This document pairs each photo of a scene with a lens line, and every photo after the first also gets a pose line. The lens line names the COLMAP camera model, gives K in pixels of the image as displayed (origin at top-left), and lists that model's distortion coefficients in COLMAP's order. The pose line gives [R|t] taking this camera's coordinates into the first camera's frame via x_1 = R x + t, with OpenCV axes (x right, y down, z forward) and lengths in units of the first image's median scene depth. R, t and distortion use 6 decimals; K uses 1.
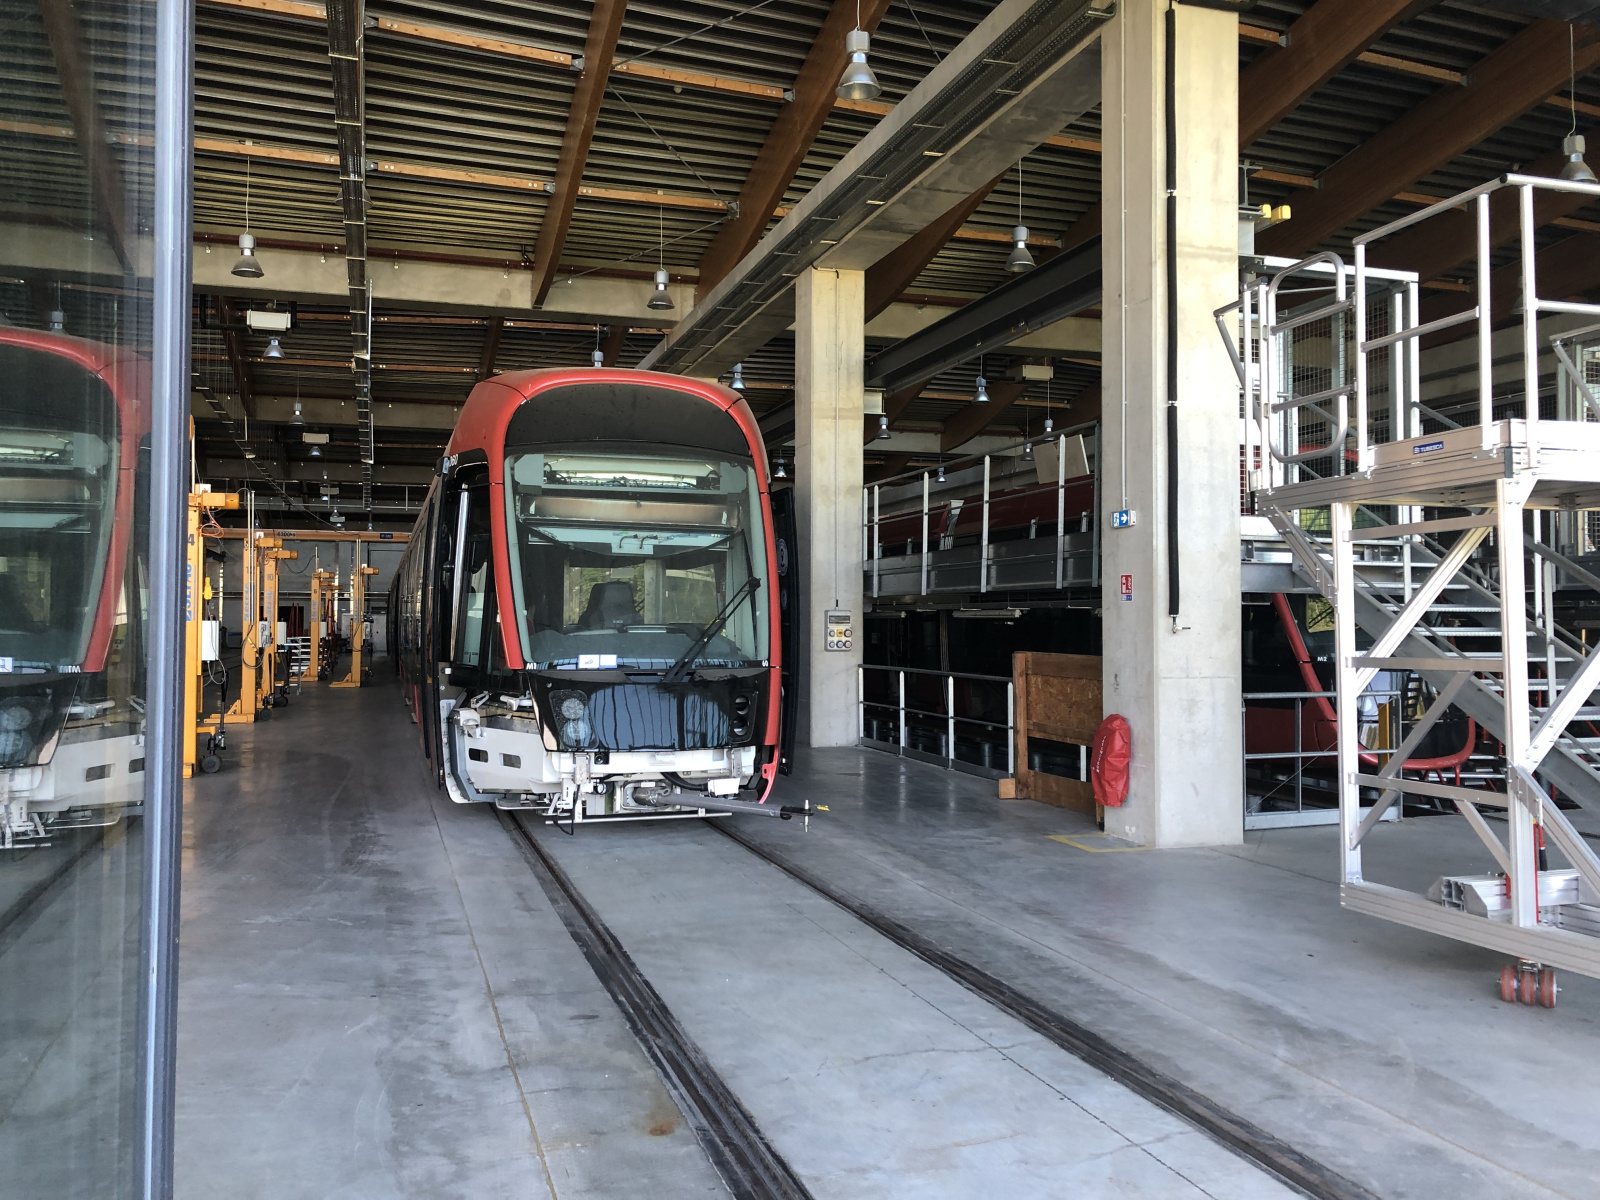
lens RADIAL K [[1354.0, 0, 816.0], [0, 1354.0, 551.8], [0, 0, 1]] dist [0.075494, -0.059762]
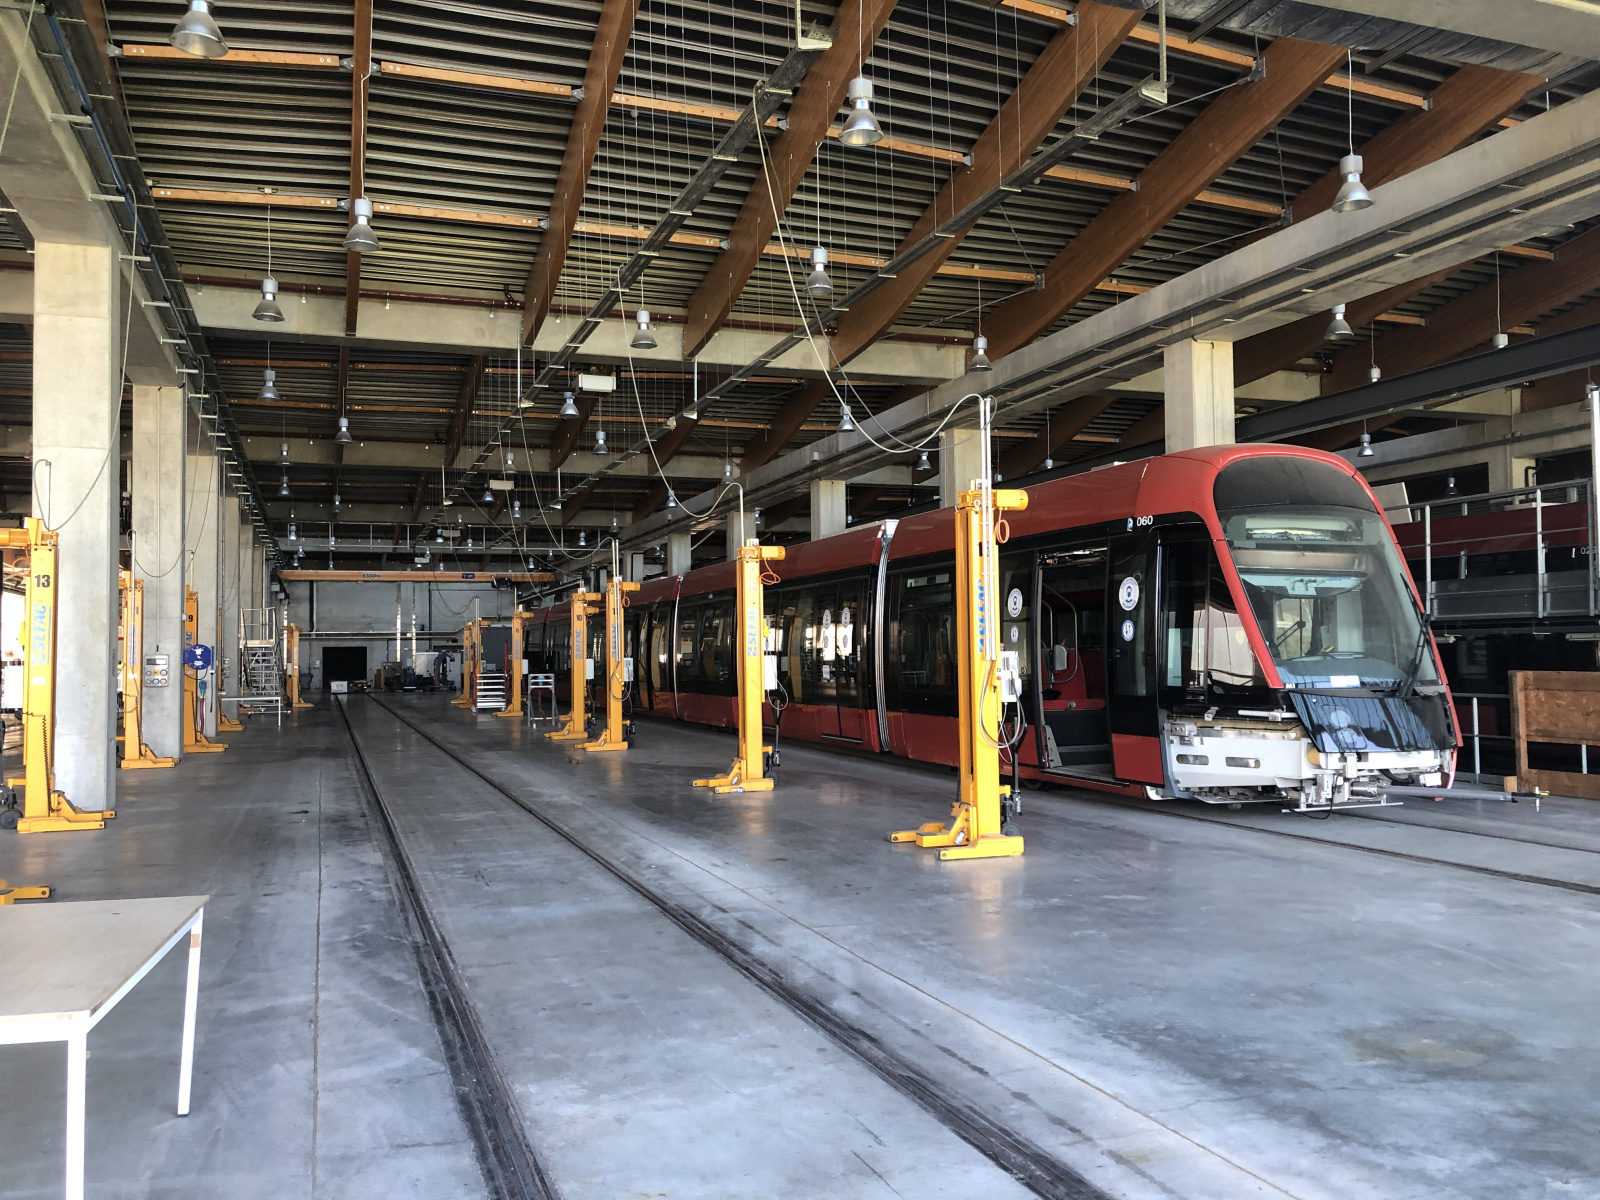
lens RADIAL K [[1354.0, 0, 799.4], [0, 1354.0, 596.1], [0, 0, 1]] dist [0.075494, -0.059762]
pose [[0.997832, -0.014474, 0.064203, -0.325006], [0.013894, 0.999859, 0.009469, -0.007400], [-0.064331, -0.008557, 0.997892, -0.100481]]
